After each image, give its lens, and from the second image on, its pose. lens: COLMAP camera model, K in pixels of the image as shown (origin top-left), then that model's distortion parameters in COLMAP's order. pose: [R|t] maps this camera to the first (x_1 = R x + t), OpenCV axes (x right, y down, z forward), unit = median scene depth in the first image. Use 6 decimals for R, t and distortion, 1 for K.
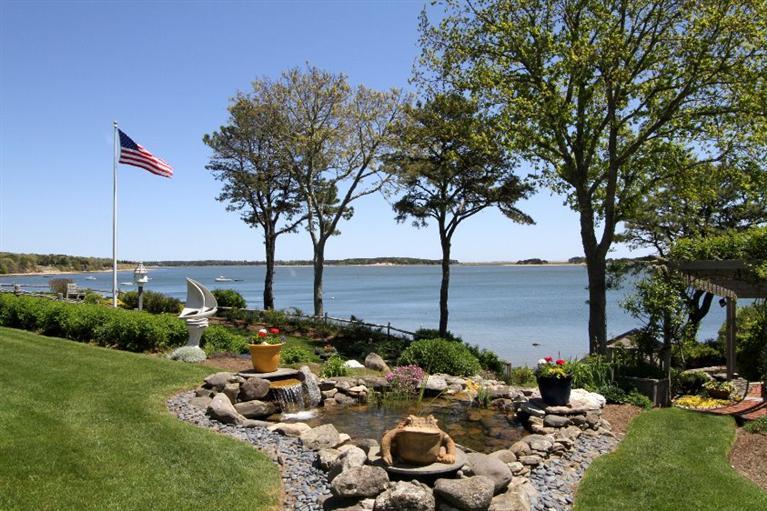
lens RADIAL K [[635.5, 0, 383.0], [0, 635.5, 256.5], [0, 0, 1]] dist [-0.006189, -0.000411]
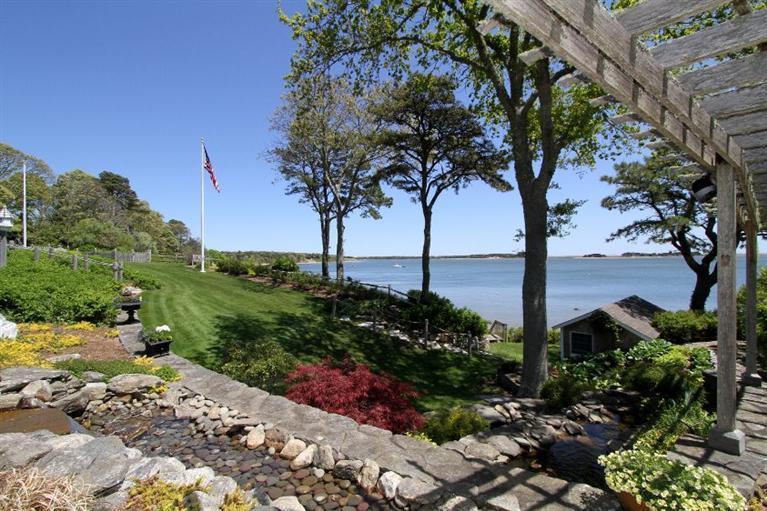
lens RADIAL K [[363.5, 0, 381.3], [0, 363.5, 253.7], [0, 0, 1]] dist [-0.021889, 0.001285]
pose [[0.952878, -0.006489, -0.303283, 0.203350], [0.006048, 0.999979, -0.002394, 0.050152], [0.303293, 0.000447, 0.952897, 0.364542]]
